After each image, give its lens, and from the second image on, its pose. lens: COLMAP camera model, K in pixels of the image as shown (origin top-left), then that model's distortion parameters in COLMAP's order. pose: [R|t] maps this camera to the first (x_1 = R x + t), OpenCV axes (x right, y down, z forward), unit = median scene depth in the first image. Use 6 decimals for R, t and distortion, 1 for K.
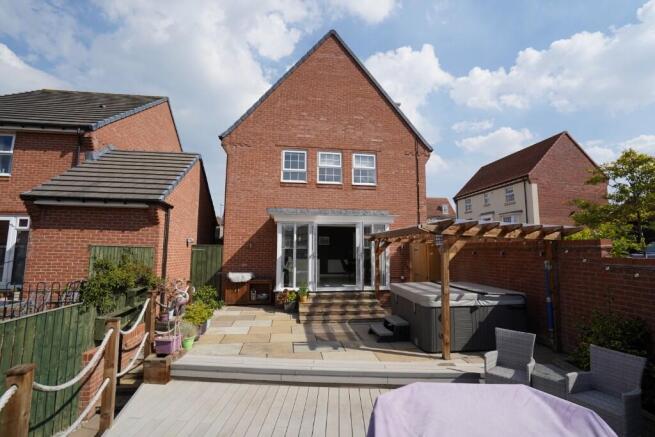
lens RADIAL K [[304.2, 0, 330.0], [0, 304.2, 214.5], [0, 0, 1]] dist [-0.038688, 0.009779]
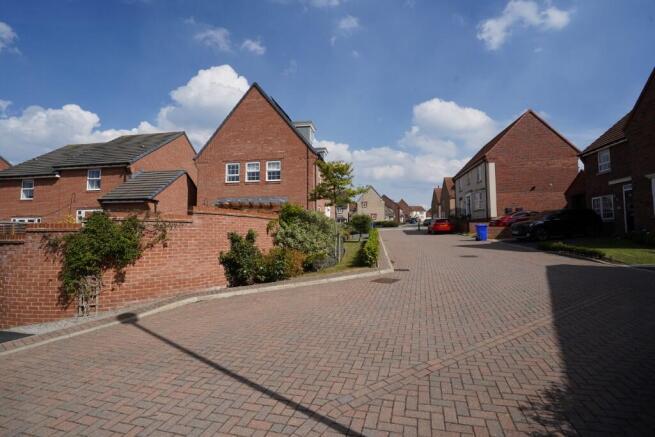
lens RADIAL K [[304.2, 0, 328.2], [0, 304.2, 220.9], [0, 0, 1]] dist [-0.038688, 0.009779]
pose [[0.958687, -0.027390, -0.283141, 0.959190], [0.046482, 0.997059, 0.060933, 0.032091], [0.280639, -0.071576, 0.957141, -0.531408]]
